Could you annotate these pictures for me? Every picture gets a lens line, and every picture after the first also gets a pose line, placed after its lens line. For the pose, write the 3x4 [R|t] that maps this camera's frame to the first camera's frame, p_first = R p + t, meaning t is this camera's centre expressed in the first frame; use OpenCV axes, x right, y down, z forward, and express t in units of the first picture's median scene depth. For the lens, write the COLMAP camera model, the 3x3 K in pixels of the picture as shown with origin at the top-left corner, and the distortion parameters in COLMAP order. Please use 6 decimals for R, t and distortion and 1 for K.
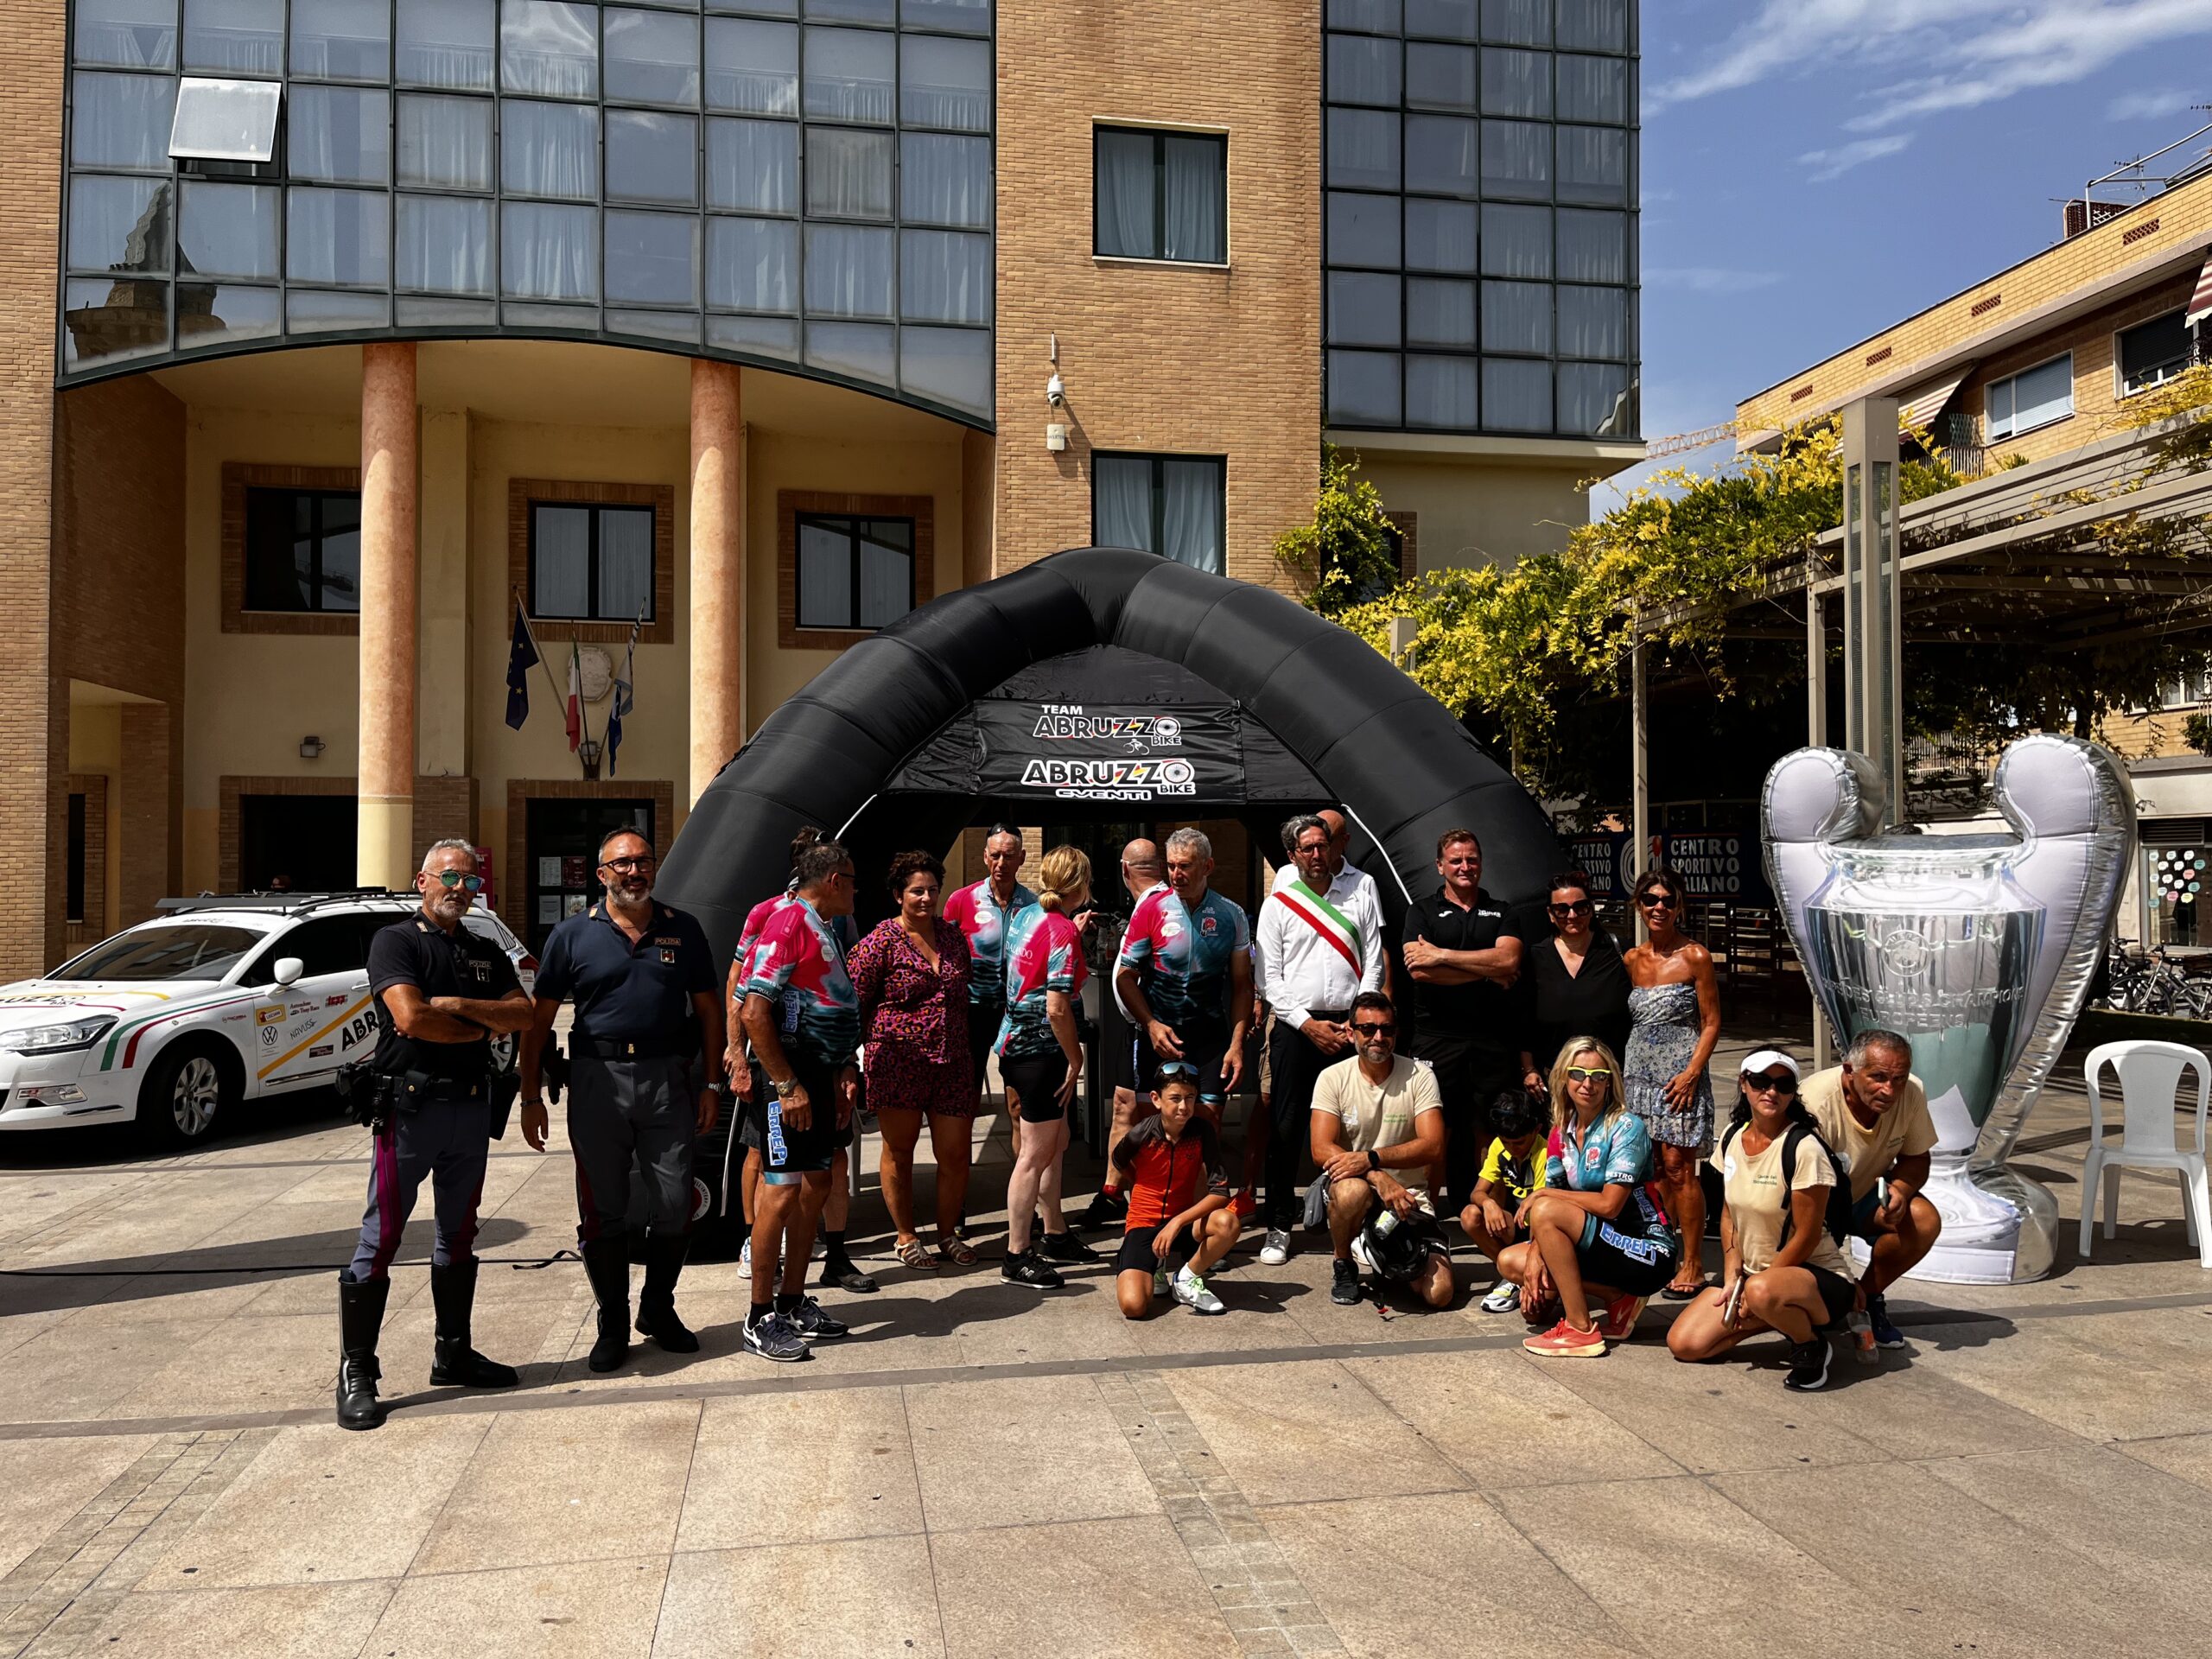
lens RADIAL K [[1619.0, 0, 1072.7], [0, 1619.0, 832.7], [0, 0, 1]] dist [0.030237, -0.003760]
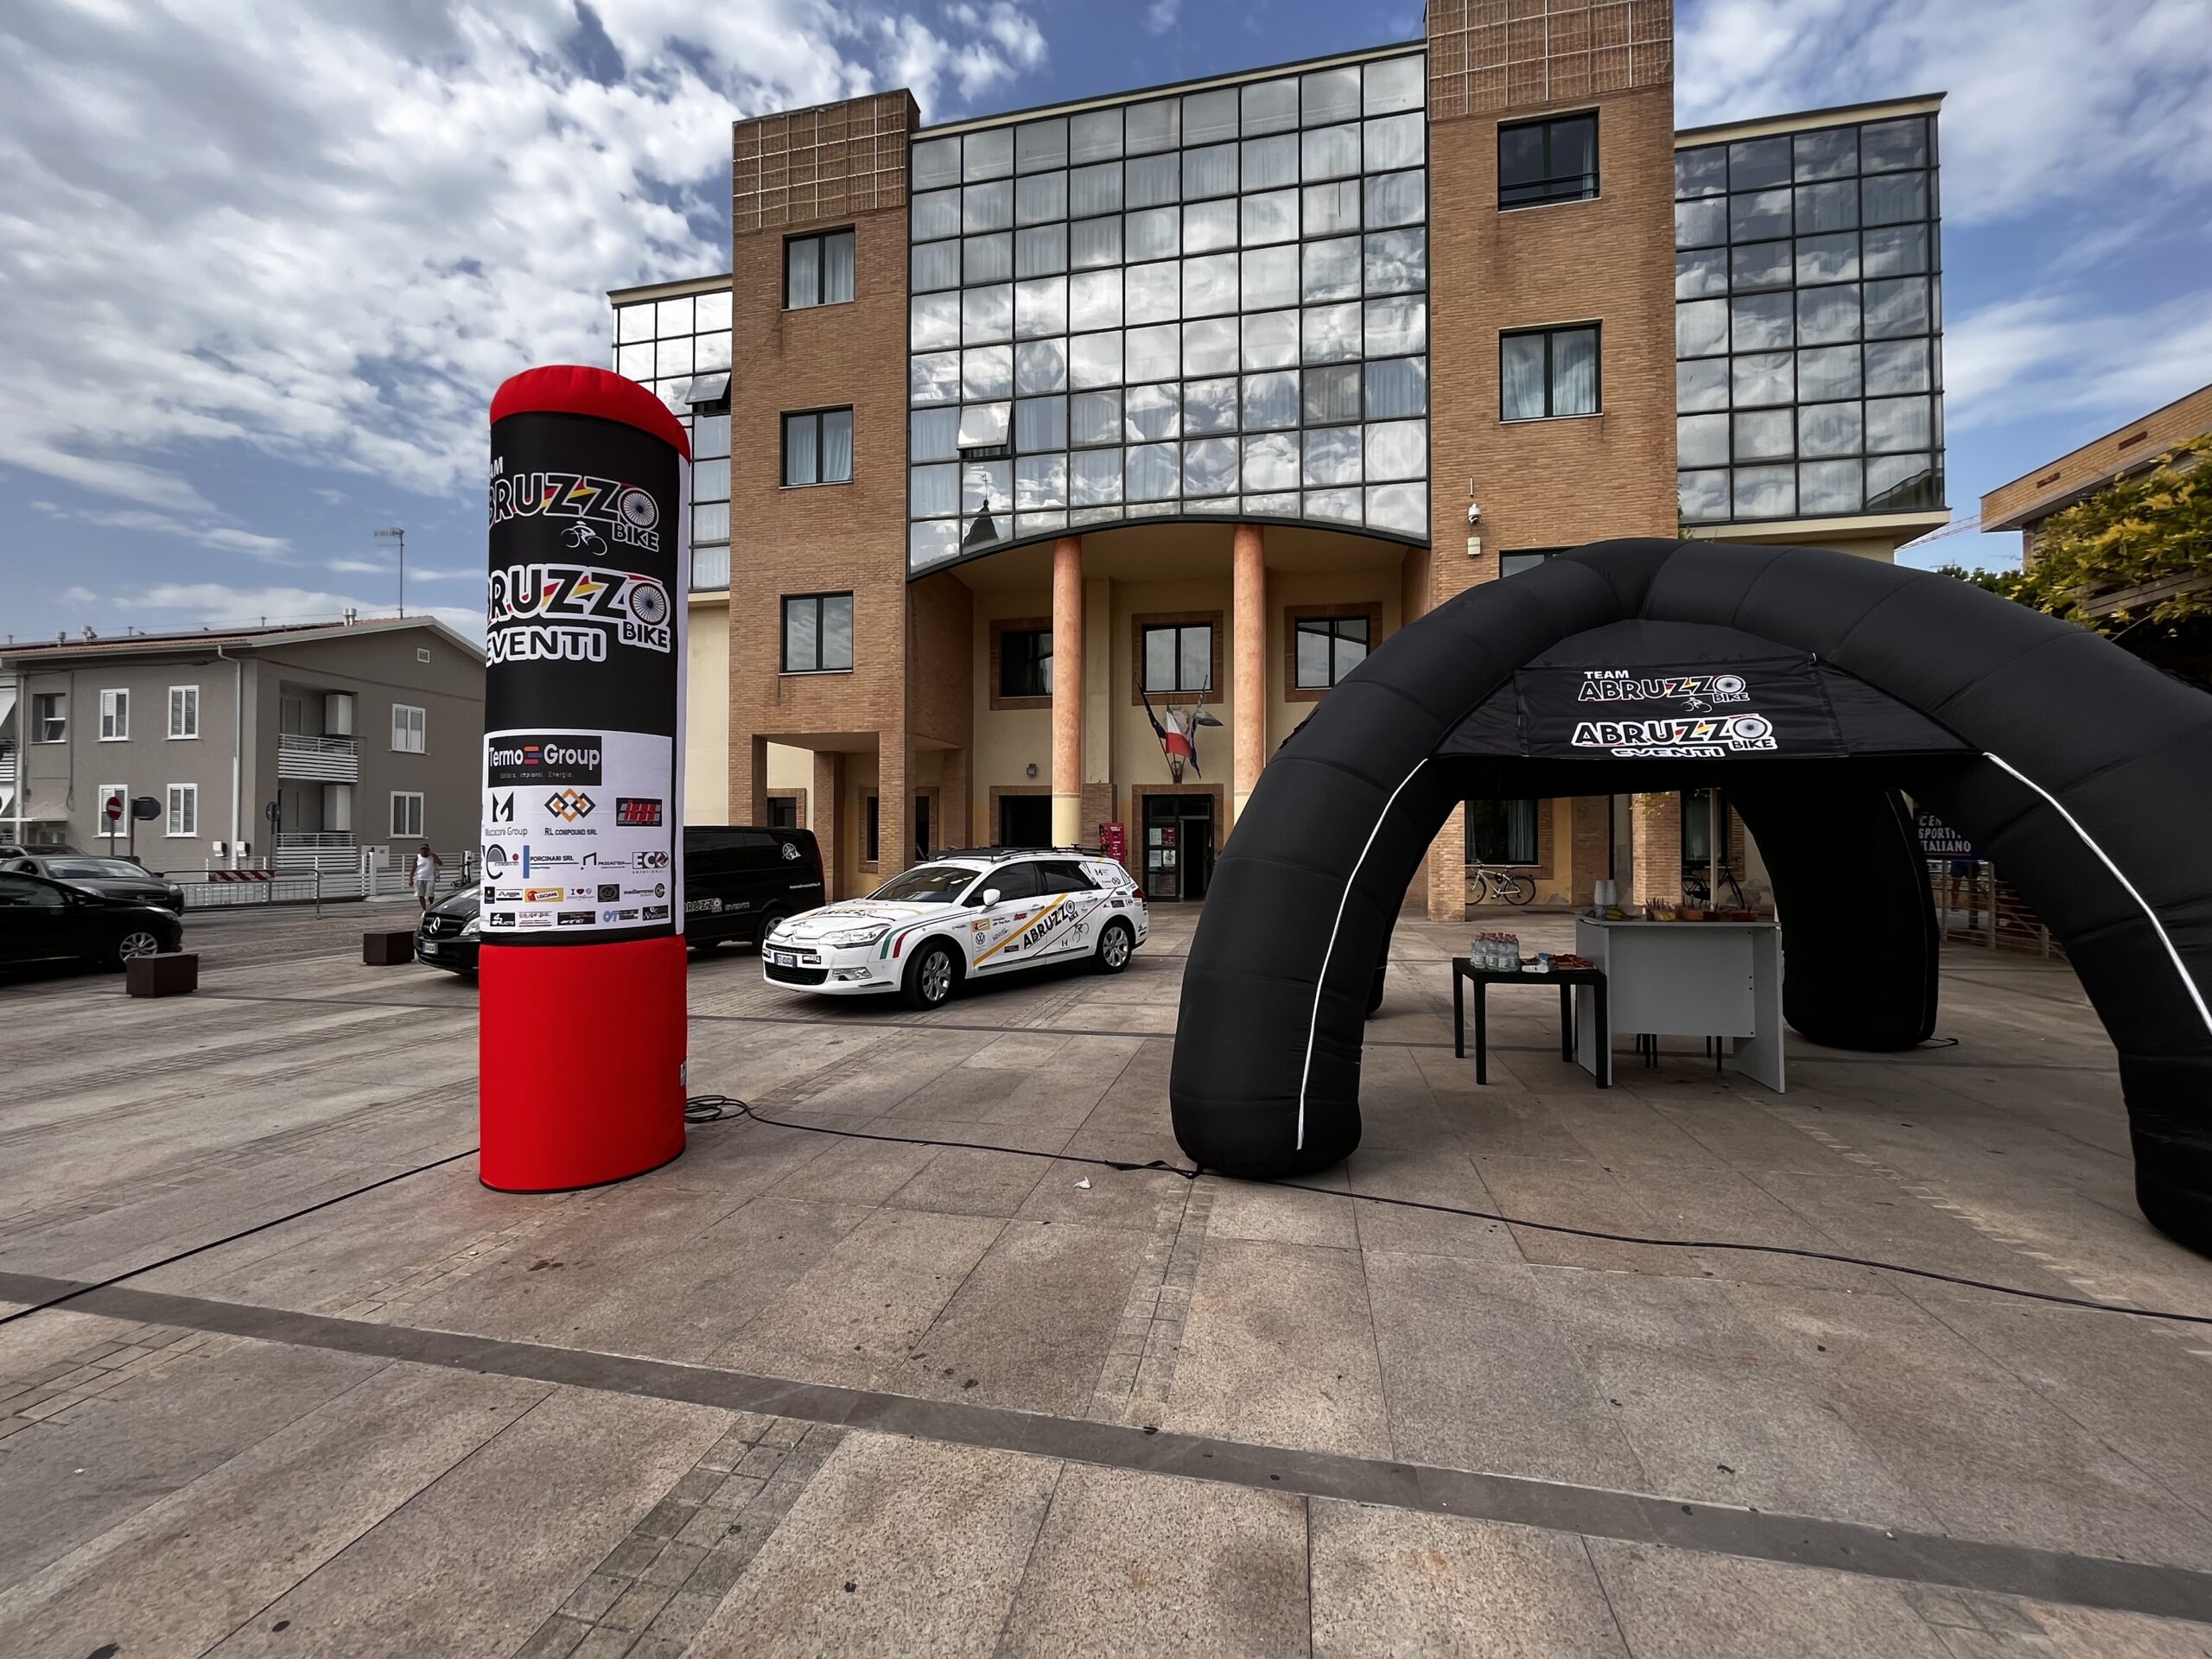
lens RADIAL K [[890.0, 0, 1106.0], [0, 890.0, 829.5], [0, 0, 1]] dist [0.000058, -0.000087]
pose [[0.932458, -0.002602, -0.361270, -0.066061], [0.007783, 0.999887, 0.012887, 0.008777], [0.361195, -0.014829, 0.932372, 0.234249]]
